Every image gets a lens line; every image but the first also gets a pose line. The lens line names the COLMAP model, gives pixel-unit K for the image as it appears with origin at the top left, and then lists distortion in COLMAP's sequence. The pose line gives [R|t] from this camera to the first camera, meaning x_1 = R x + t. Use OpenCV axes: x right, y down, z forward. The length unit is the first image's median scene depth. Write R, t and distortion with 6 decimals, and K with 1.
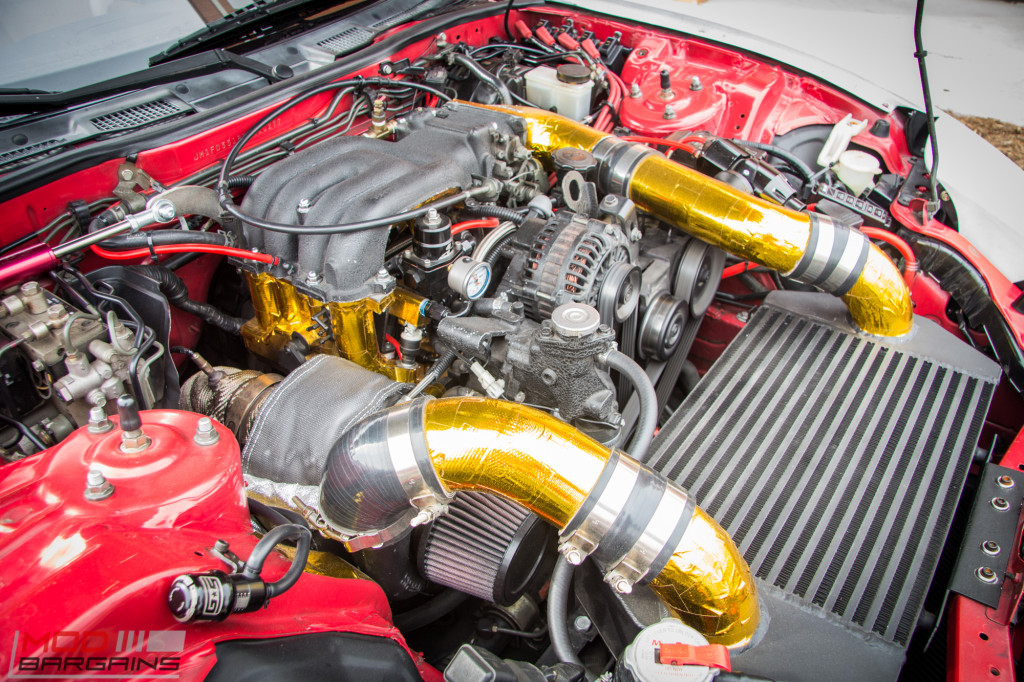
lens RADIAL K [[792.2, 0, 512.0], [0, 792.2, 341.0], [0, 0, 1]] dist [-0.193139, 0.150354]
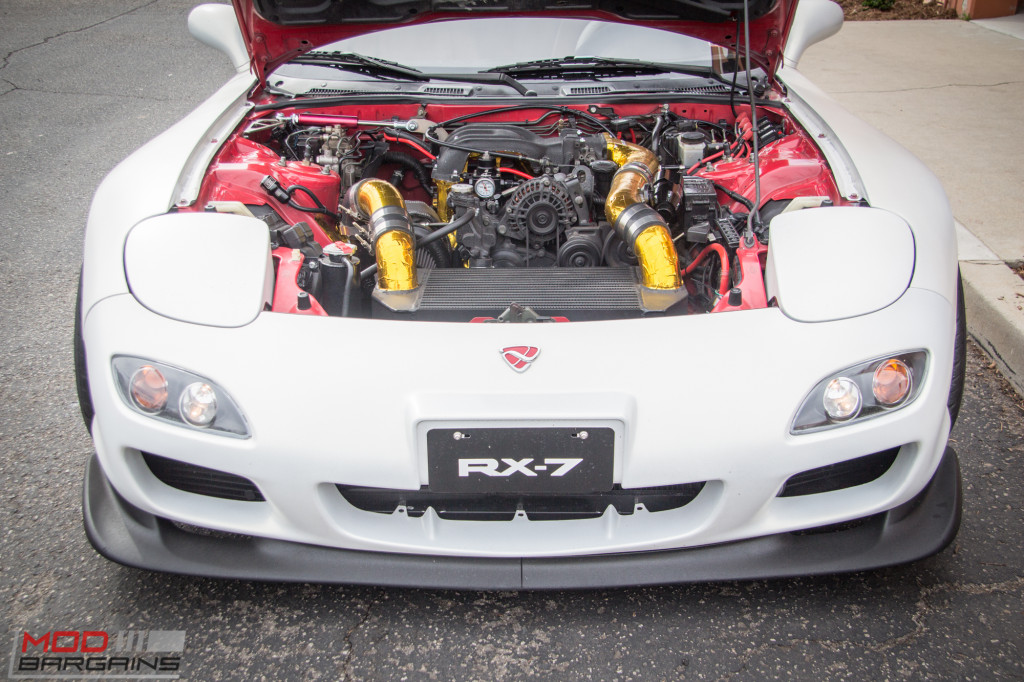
lens RADIAL K [[1273.3, 0, 512.0], [0, 1273.3, 341.0], [0, 0, 1]] dist [0.044941, 0.022632]
pose [[0.571470, 0.286633, -0.768936, 2.396628], [-0.490718, 0.870388, -0.040249, 0.330963], [0.657737, 0.400332, 0.638057, -0.795162]]
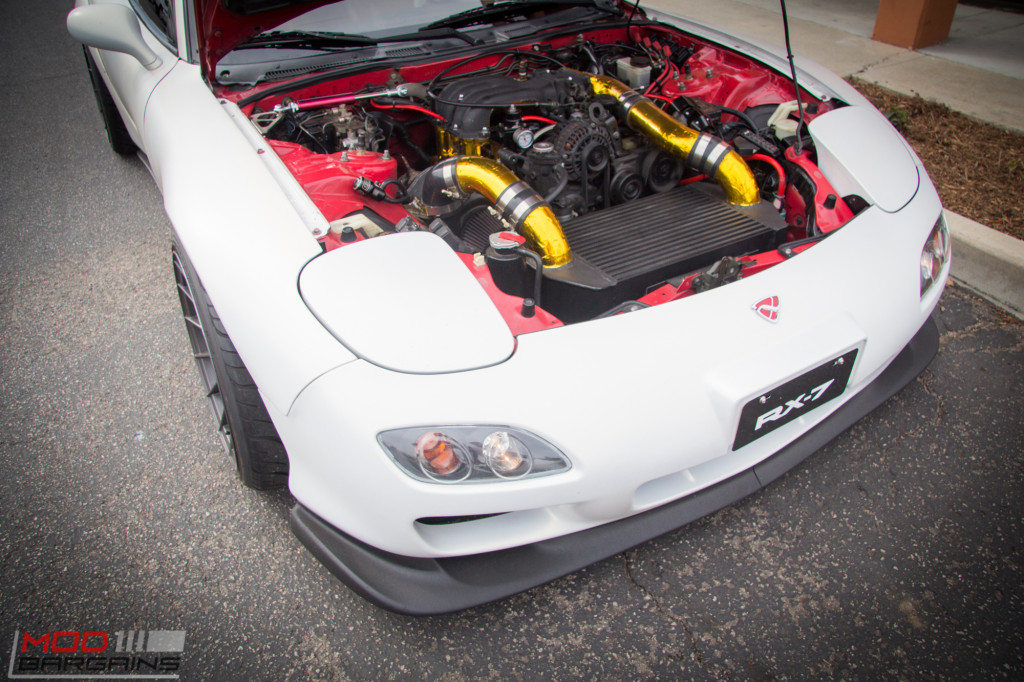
lens RADIAL K [[792.2, 0, 512.0], [0, 792.2, 341.0], [0, 0, 1]] dist [-0.193139, 0.150354]
pose [[0.909666, 0.211401, -0.357515, 0.745114], [-0.221701, 0.975035, 0.012446, 0.410967], [0.351221, 0.067940, 0.933825, -0.902687]]
